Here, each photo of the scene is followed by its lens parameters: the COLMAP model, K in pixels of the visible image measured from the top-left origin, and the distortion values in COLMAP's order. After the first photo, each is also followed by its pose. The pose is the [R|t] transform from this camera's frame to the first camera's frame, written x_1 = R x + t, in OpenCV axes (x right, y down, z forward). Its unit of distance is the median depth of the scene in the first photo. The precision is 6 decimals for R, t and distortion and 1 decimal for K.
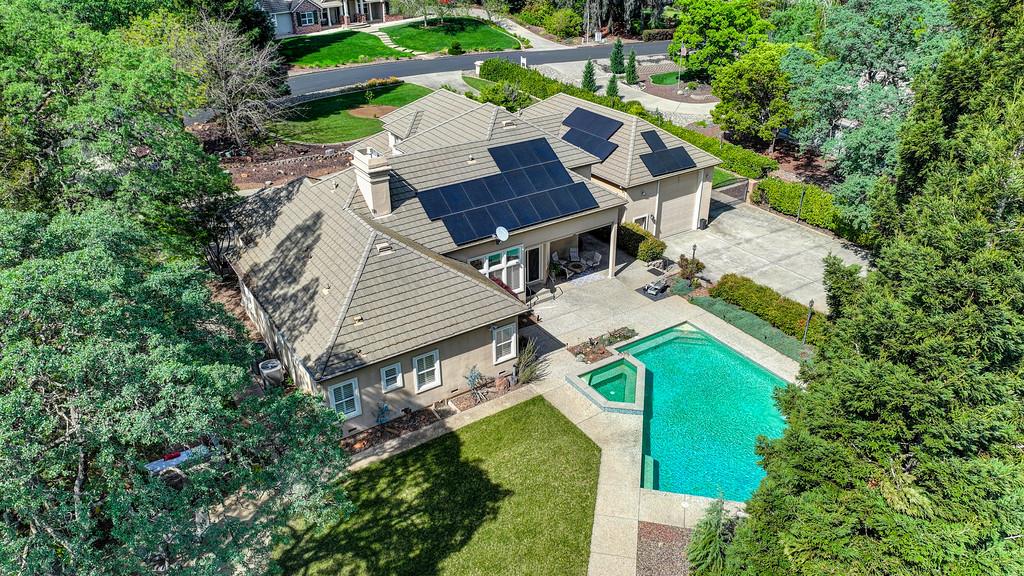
lens RADIAL K [[724.4, 0, 512.9], [0, 724.4, 286.7], [0, 0, 1]] dist [0.004433, 0.000572]
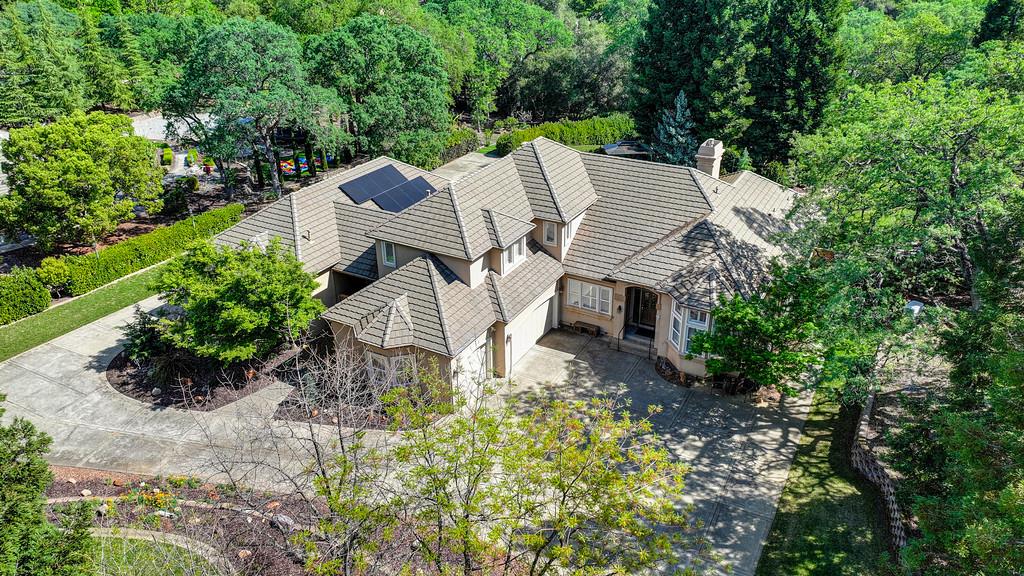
lens RADIAL K [[724.4, 0, 511.6], [0, 724.4, 287.1], [0, 0, 1]] dist [0.004433, 0.000572]
pose [[-0.471207, -0.384913, 0.793603, -1.016503], [0.425338, 0.689062, 0.586755, -0.806047], [-0.772692, 0.614032, -0.160972, 1.475142]]
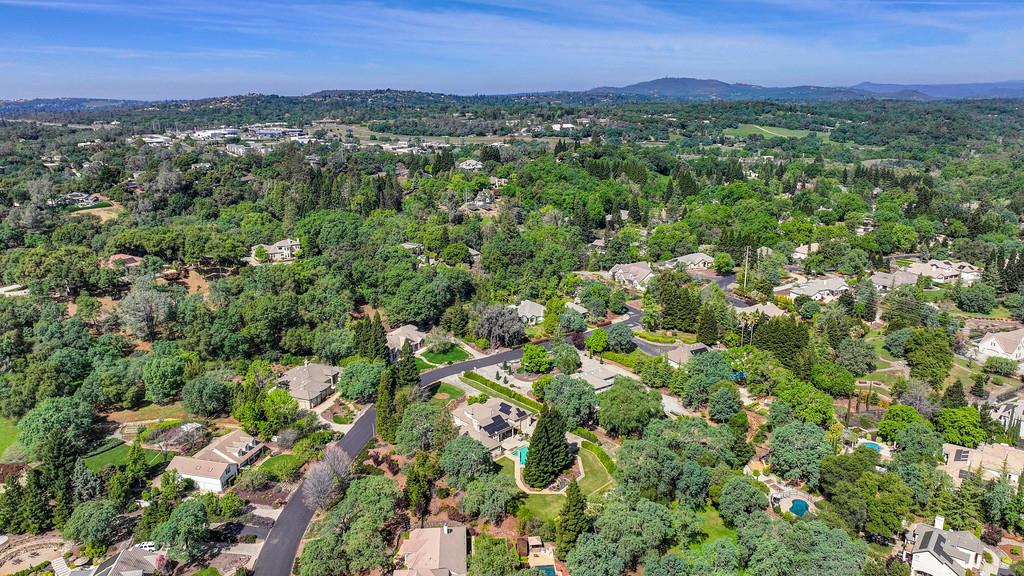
lens RADIAL K [[724.4, 0, 512.3], [0, 724.4, 288.7], [0, 0, 1]] dist [0.004433, 0.000572]
pose [[0.983372, -0.047809, 0.175198, -0.903634], [0.084159, 0.974852, -0.206352, 0.020552], [-0.160926, 0.217666, 0.962665, -5.279948]]
